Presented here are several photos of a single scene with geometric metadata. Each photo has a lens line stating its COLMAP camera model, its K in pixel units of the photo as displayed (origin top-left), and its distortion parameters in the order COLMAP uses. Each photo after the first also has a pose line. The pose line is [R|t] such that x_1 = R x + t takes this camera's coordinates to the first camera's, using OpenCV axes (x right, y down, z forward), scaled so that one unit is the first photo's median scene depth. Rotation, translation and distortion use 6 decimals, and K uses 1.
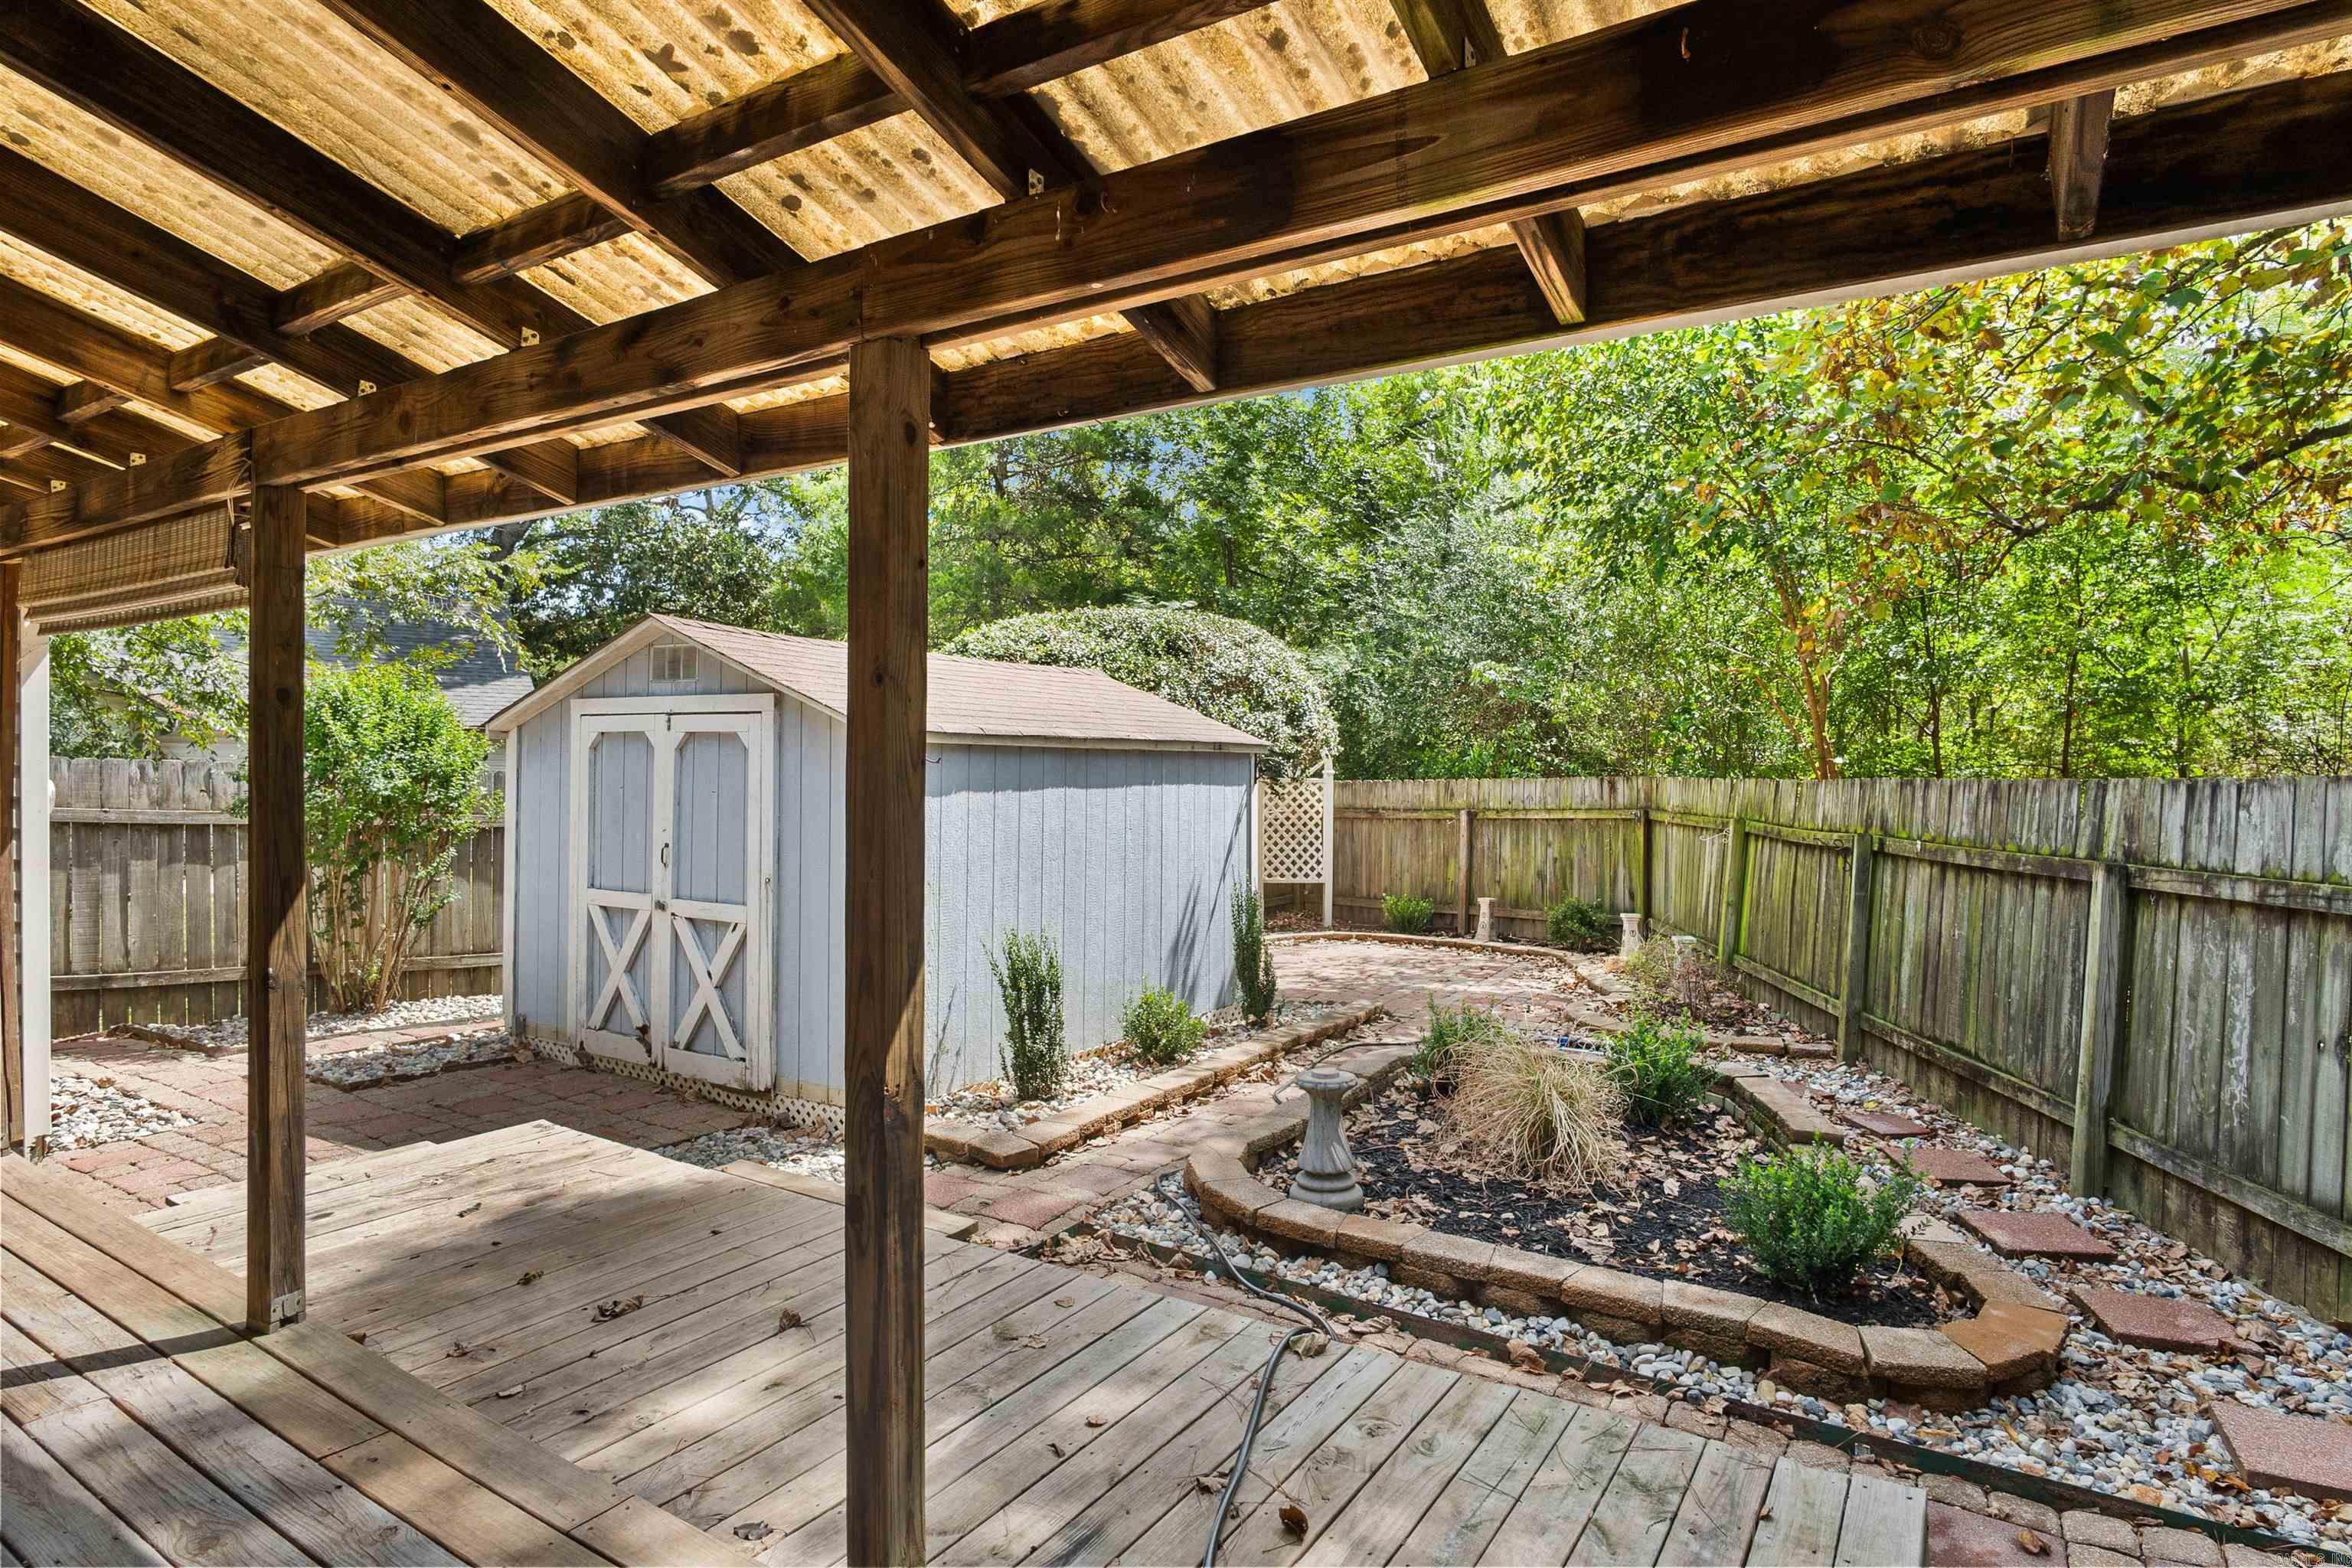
lens RADIAL K [[1268.1, 0, 1175.9], [0, 1268.1, 778.6], [0, 0, 1]] dist [-0.007053, -0.000458]
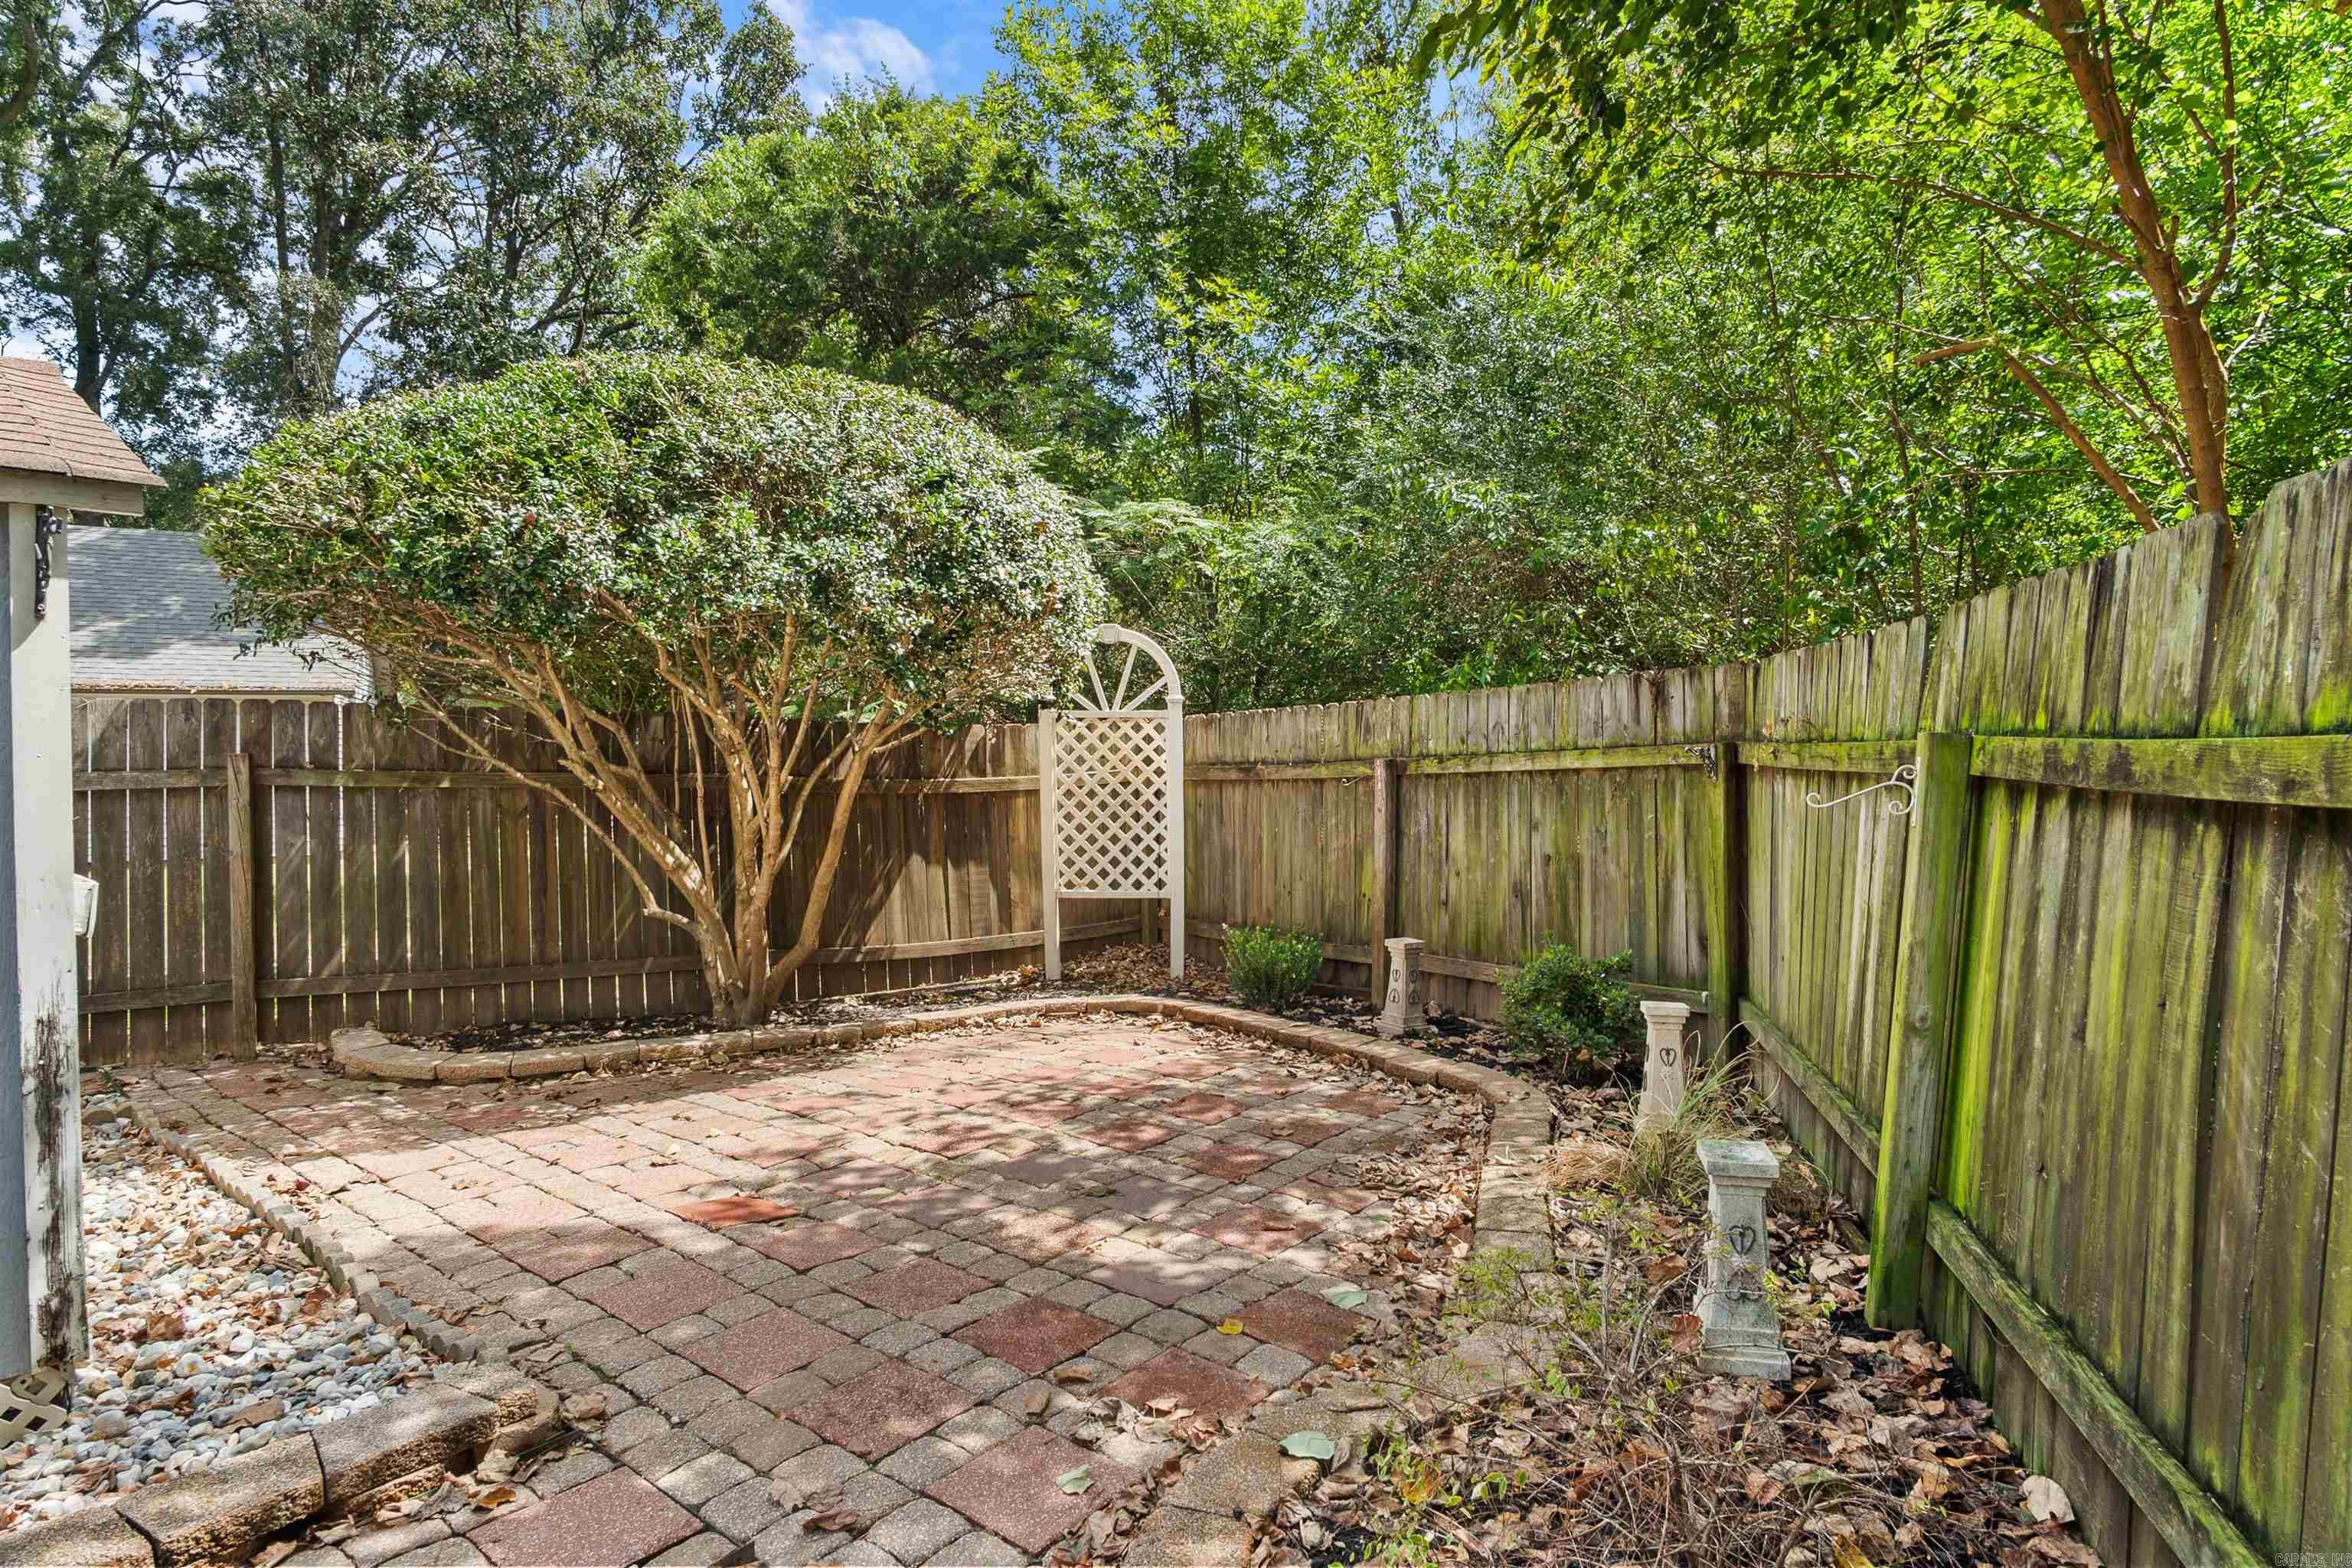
lens RADIAL K [[1268.1, 0, 1173.9], [0, 1268.1, 779.4], [0, 0, 1]] dist [-0.007053, -0.000458]
pose [[0.986872, -0.012216, -0.161039, 0.263908], [0.014053, 0.999849, 0.010268, 0.031062], [0.160889, -0.012396, 0.986895, 0.572719]]
